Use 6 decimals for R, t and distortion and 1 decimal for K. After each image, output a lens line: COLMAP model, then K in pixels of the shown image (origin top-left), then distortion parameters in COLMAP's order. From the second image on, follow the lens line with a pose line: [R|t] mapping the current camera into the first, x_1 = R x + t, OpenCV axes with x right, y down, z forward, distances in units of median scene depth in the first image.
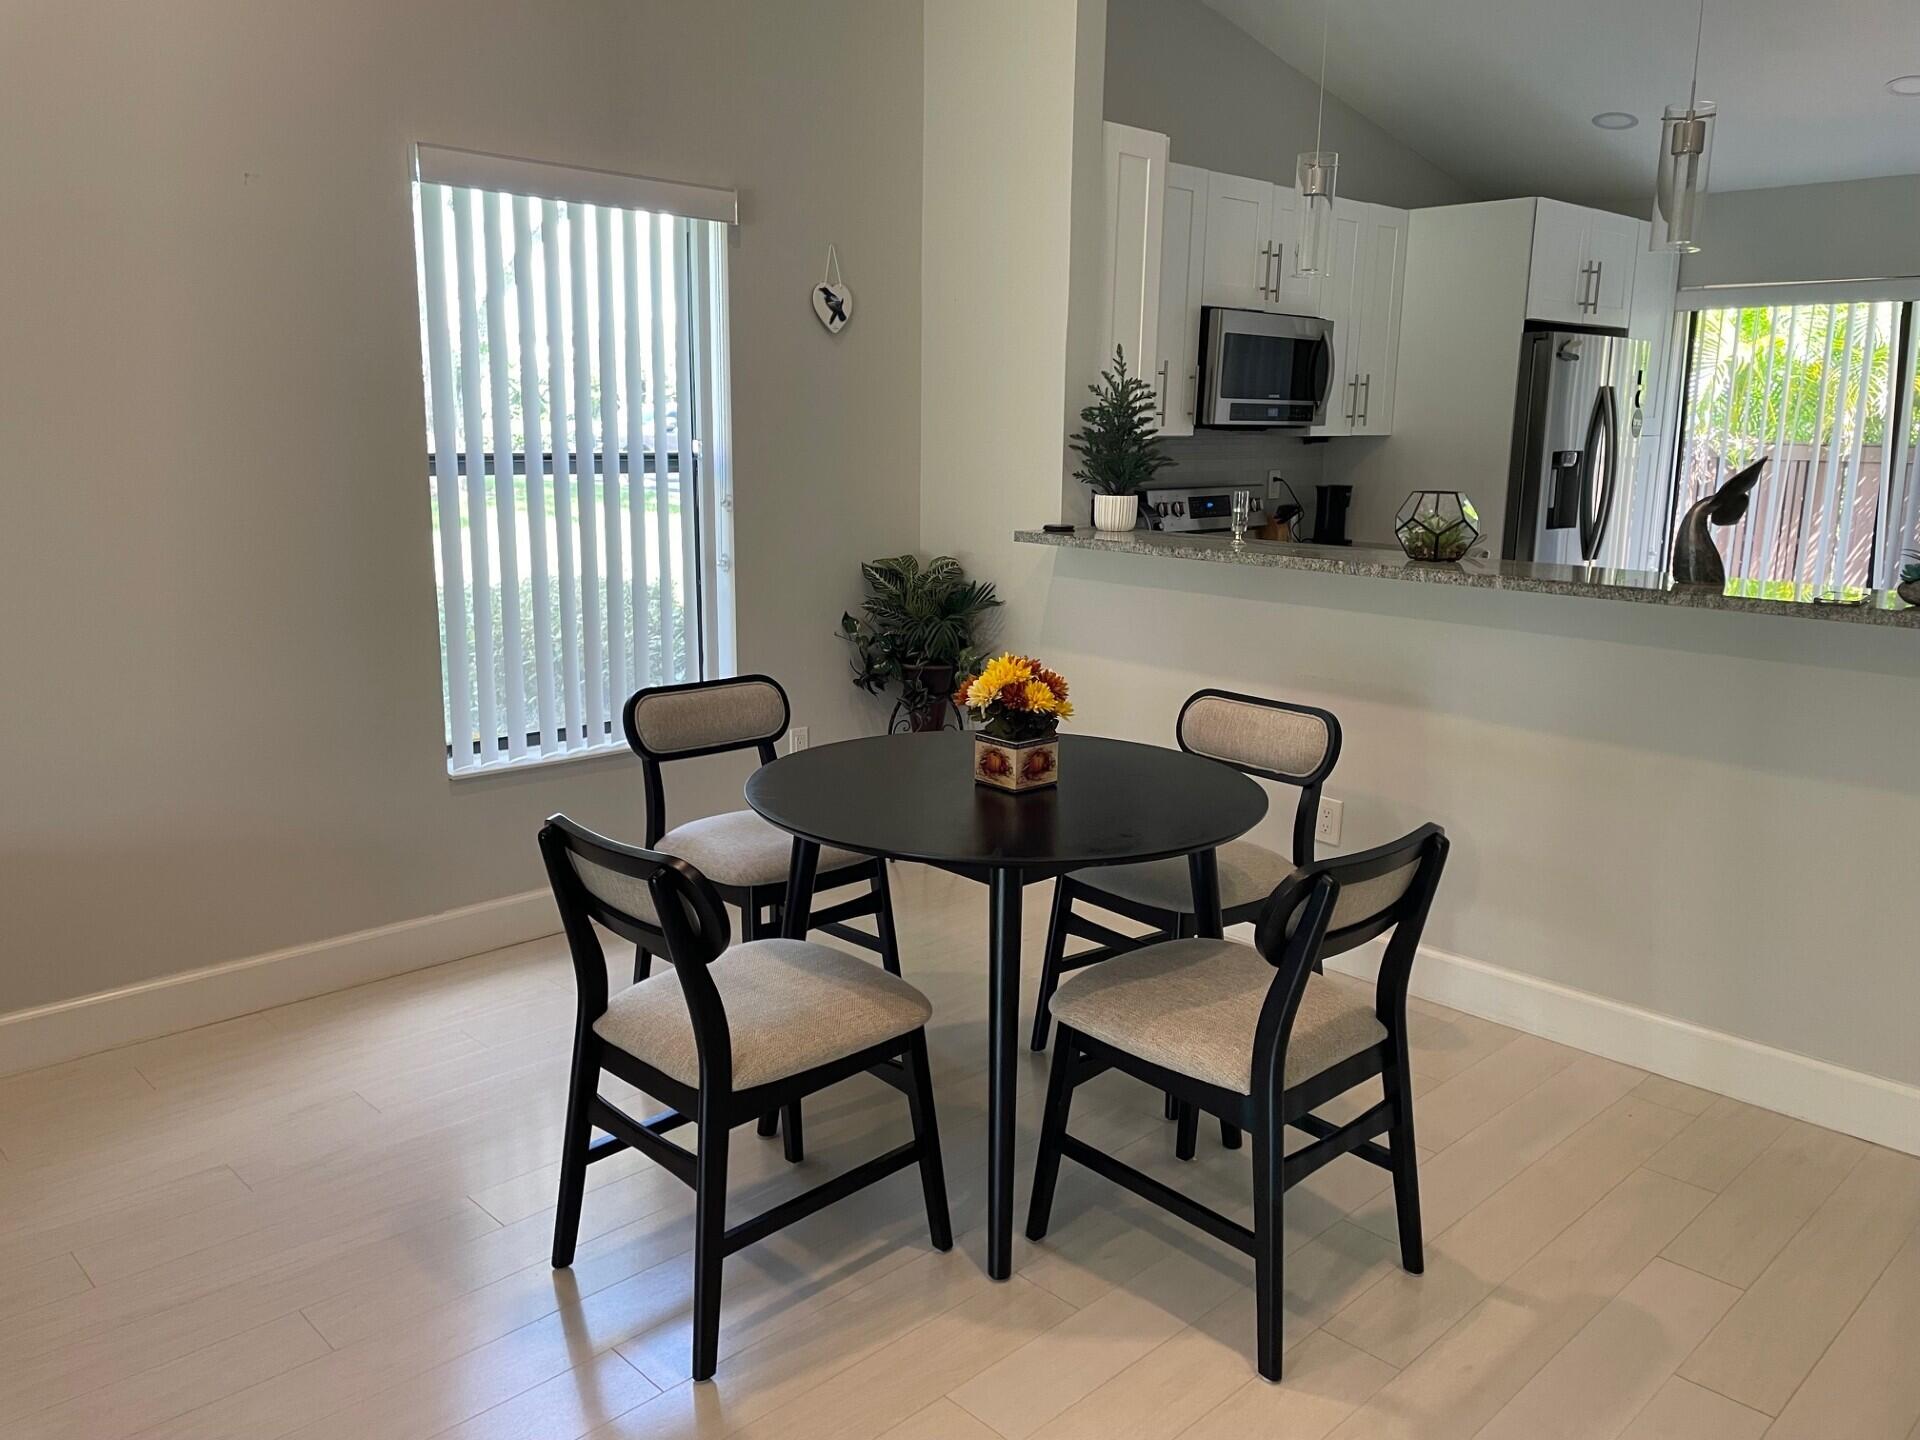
lens RADIAL K [[1406.3, 0, 961.6], [0, 1406.3, 705.4], [0, 0, 1]] dist [0.048907, 0.000329]
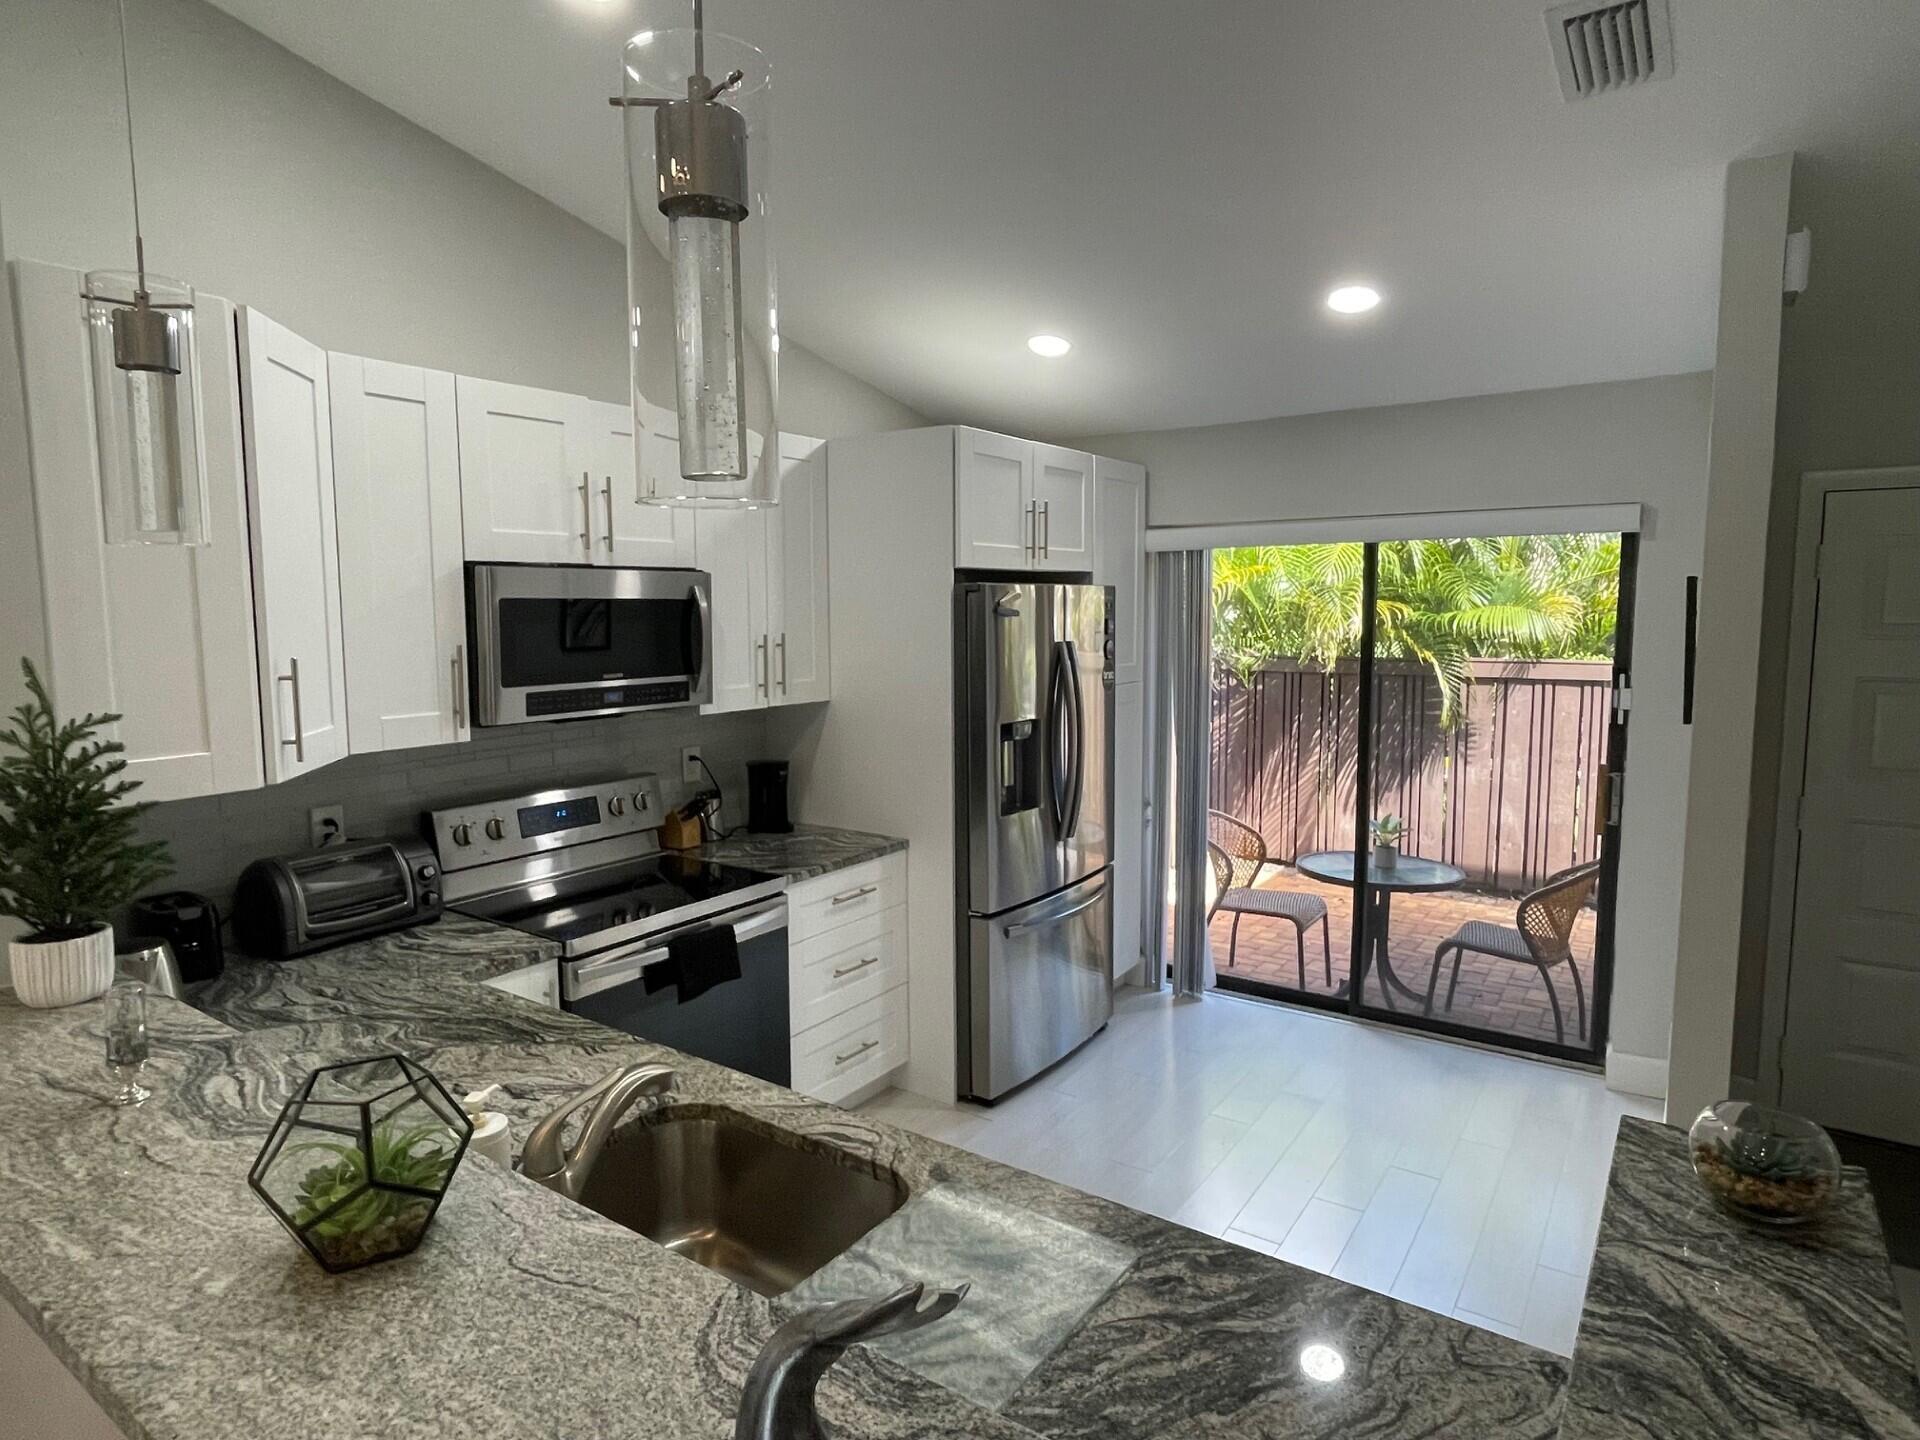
lens RADIAL K [[1085.8, 0, 940.7], [0, 1085.8, 720.2], [0, 0, 1]] dist [-0.005906, 0.001966]
pose [[0.981789, -0.039377, 0.185850, 0.295489], [0.056120, 0.994739, -0.085702, -0.143800], [-0.181498, 0.094571, 0.978833, 0.434879]]
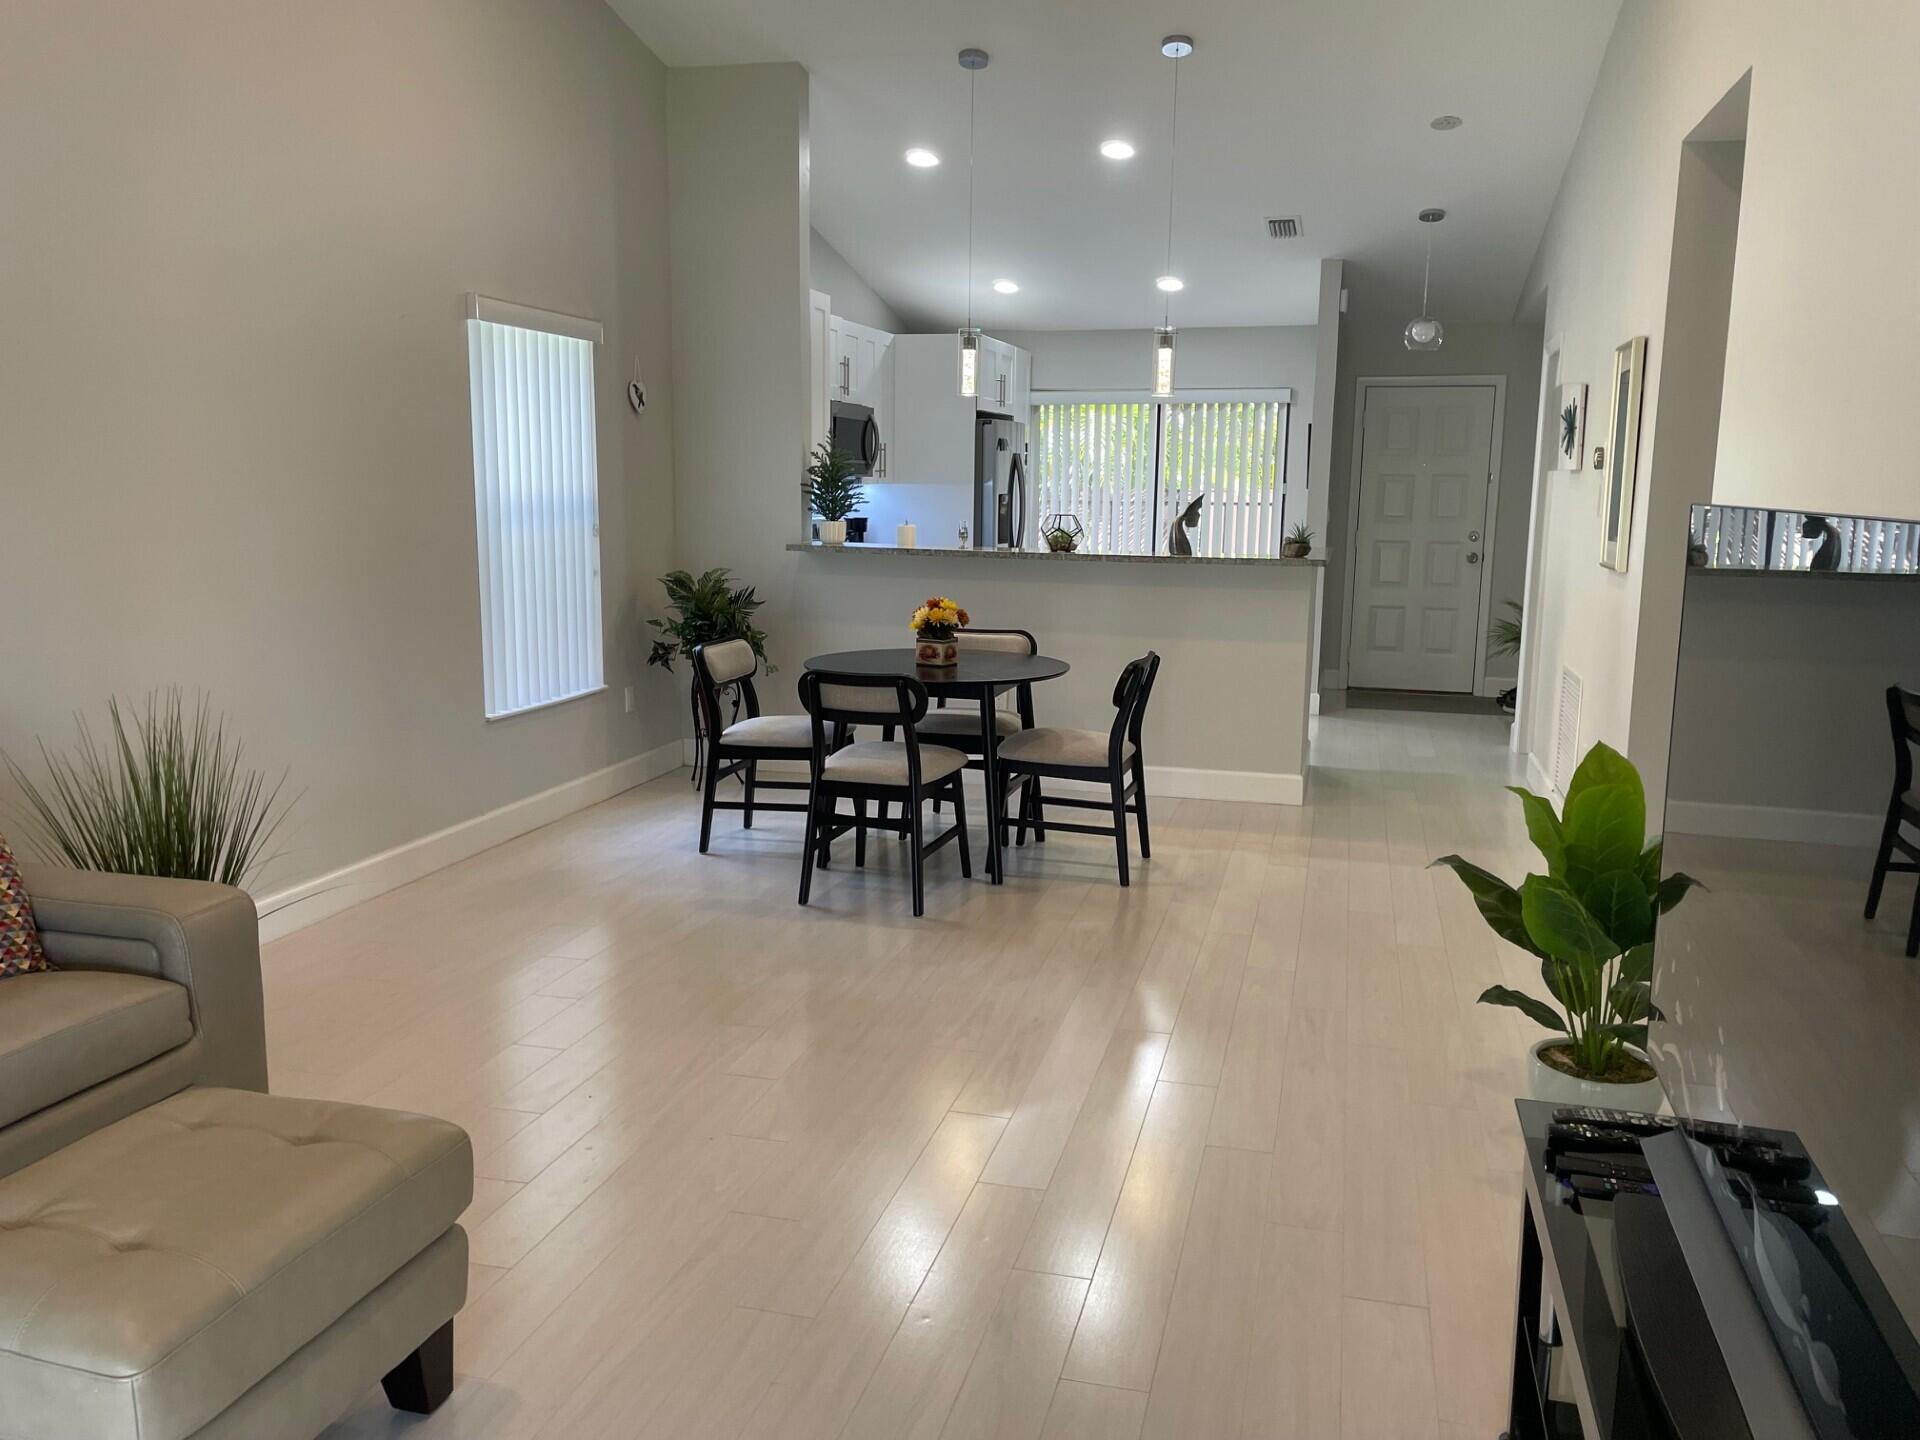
lens RADIAL K [[1472.7, 0, 959.0], [0, 1472.7, 724.0], [0, 0, 1]] dist [0.058233, -0.052784]
pose [[0.860849, -0.084171, 0.501851, -0.492559], [0.098627, 0.995122, -0.002276, 0.075381], [-0.499211, 0.051456, 0.864951, -0.390319]]
